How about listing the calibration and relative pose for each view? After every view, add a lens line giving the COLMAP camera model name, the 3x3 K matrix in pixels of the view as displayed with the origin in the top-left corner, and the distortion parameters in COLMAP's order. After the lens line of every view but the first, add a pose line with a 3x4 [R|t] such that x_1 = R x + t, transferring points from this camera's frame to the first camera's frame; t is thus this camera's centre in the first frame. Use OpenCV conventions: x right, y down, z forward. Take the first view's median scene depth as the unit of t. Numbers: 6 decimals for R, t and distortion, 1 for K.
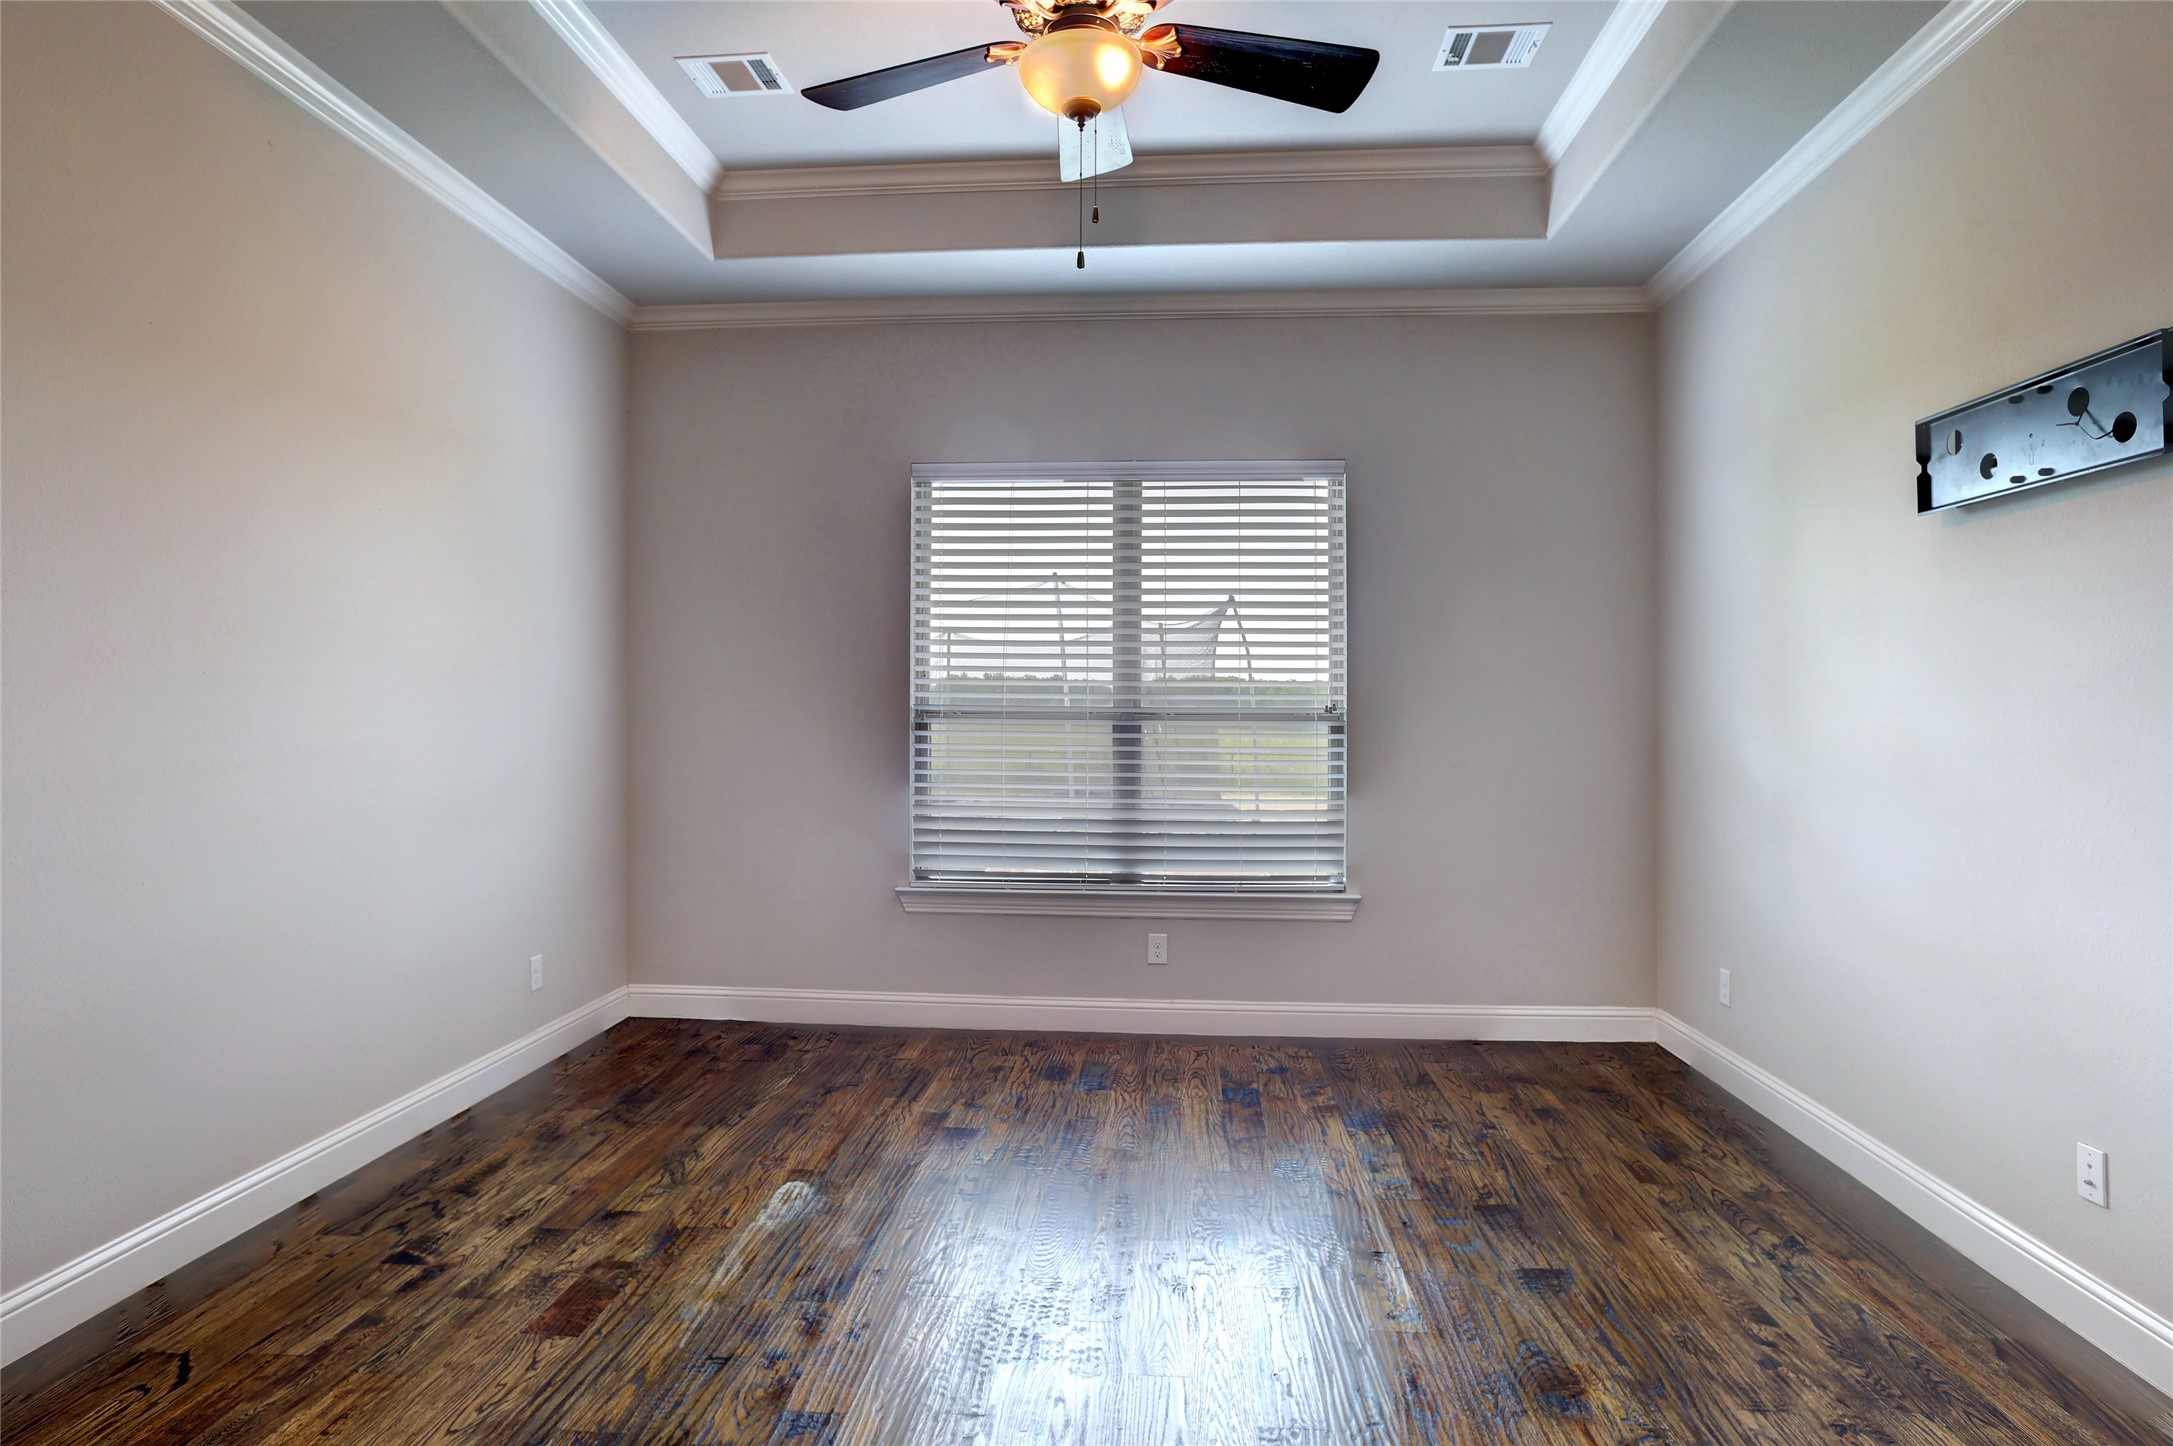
lens RADIAL K [[1233.8, 0, 1094.8], [0, 1233.8, 721.8], [0, 0, 1]] dist [-0.026225, 0.003775]
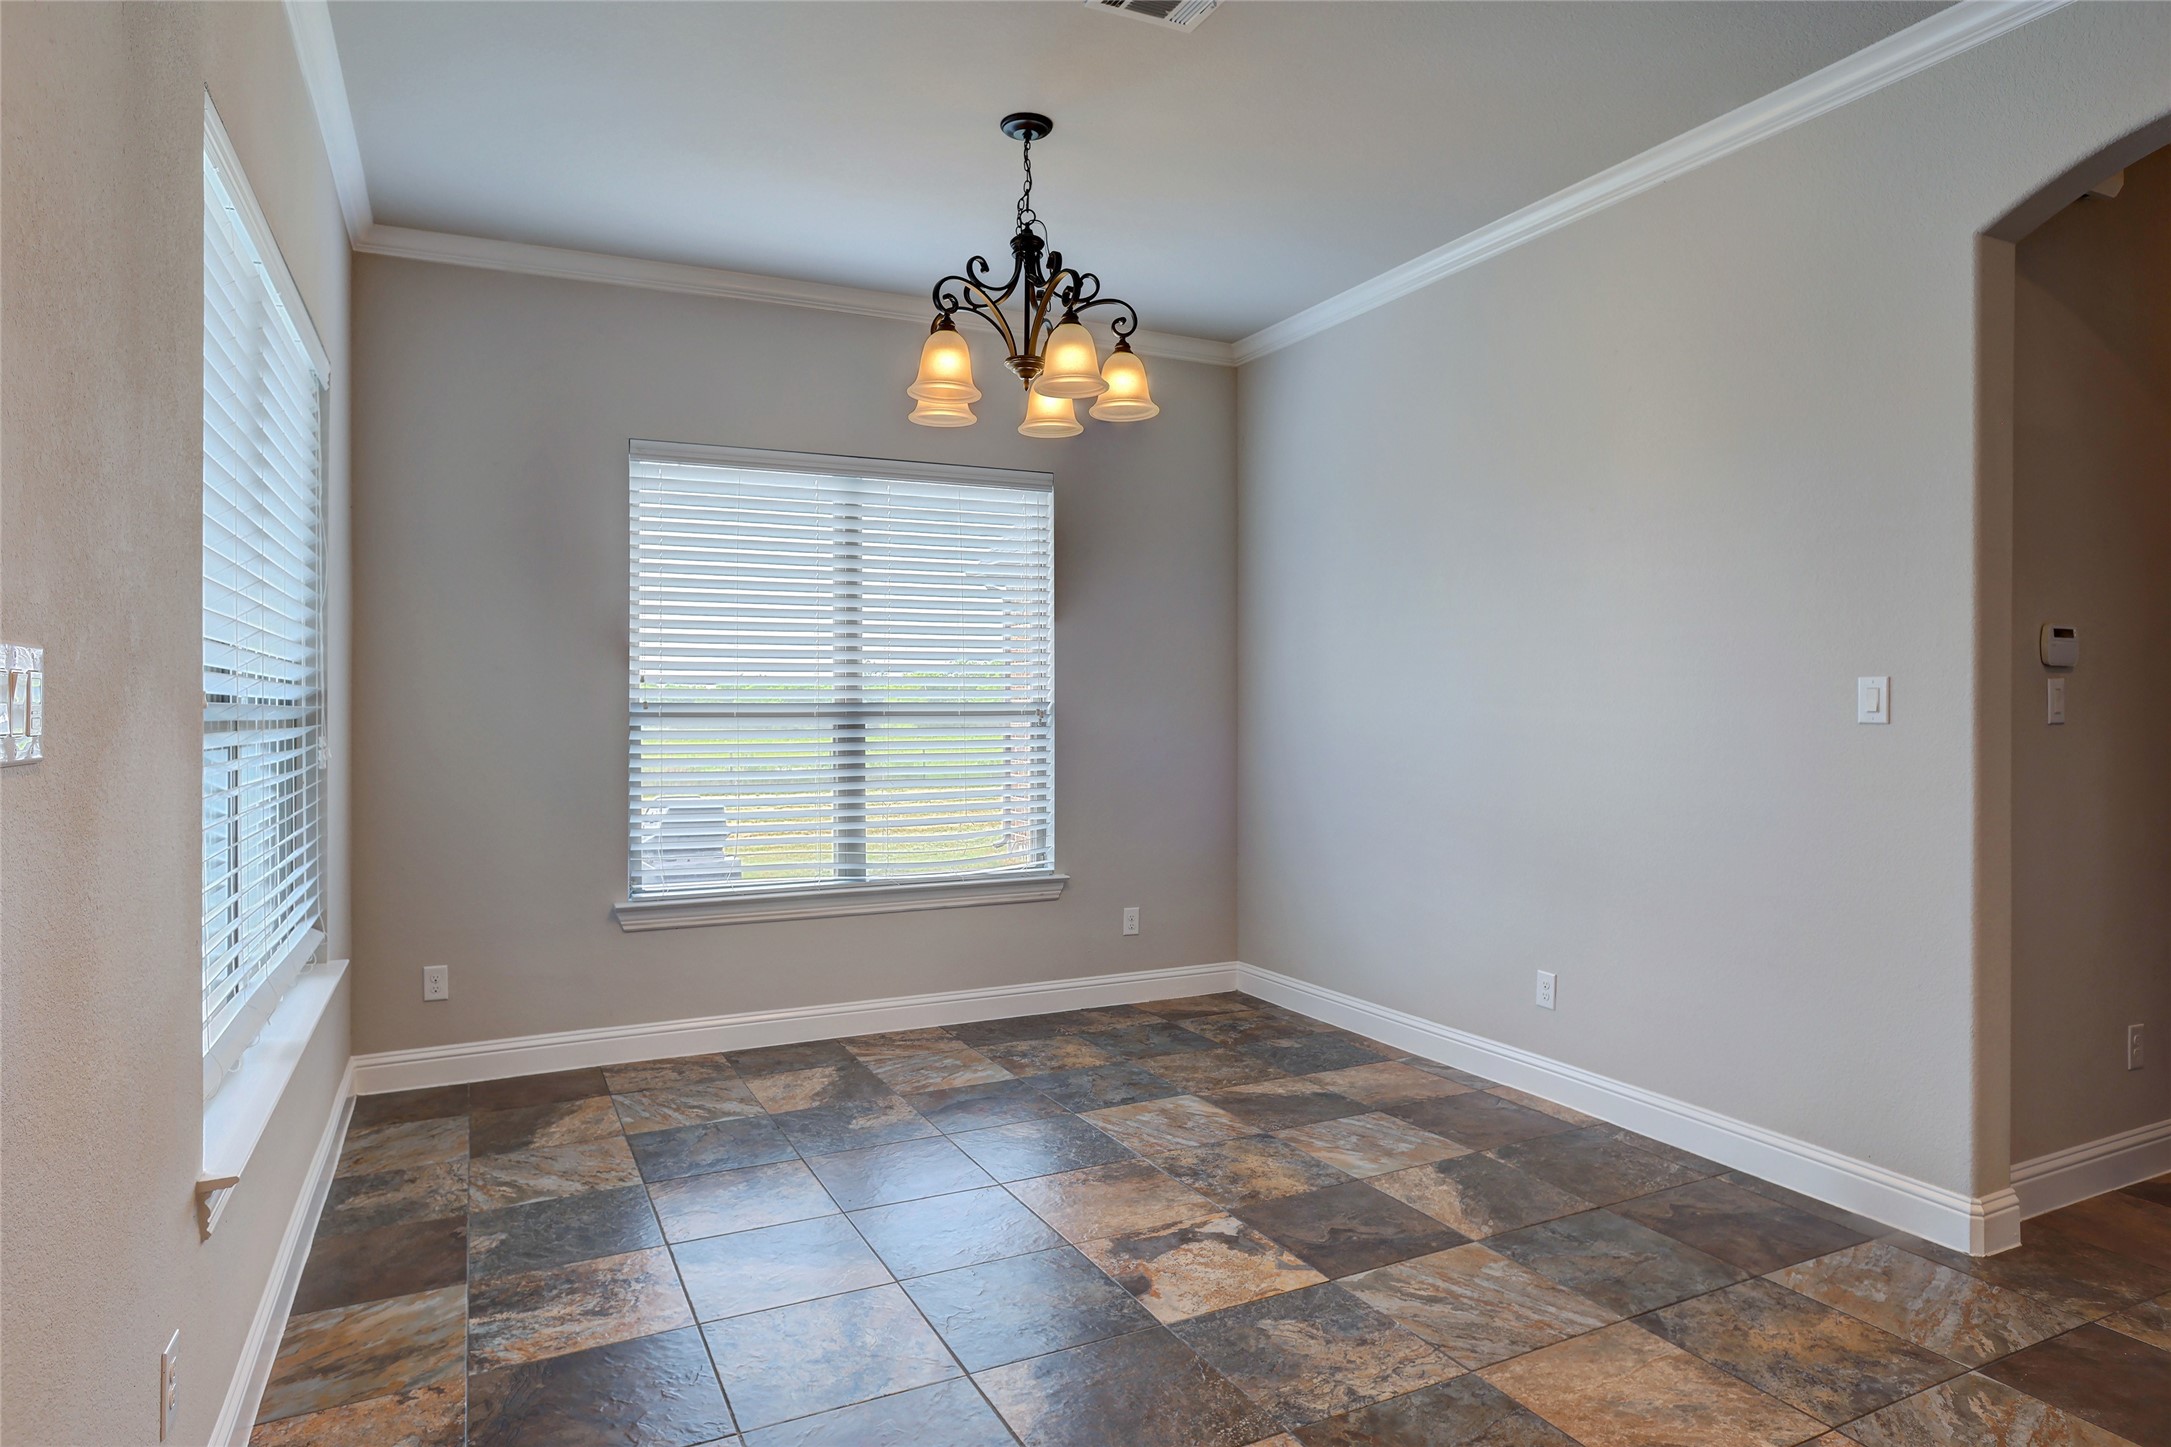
lens RADIAL K [[1238.3, 0, 1081.7], [0, 1238.3, 710.7], [0, 0, 1]] dist [-0.069923, 0.045339]
pose [[0.875832, -0.007626, 0.482556, -0.289580], [0.012619, 0.999895, -0.007101, 0.002274], [-0.482451, 0.012309, 0.875836, 0.043652]]
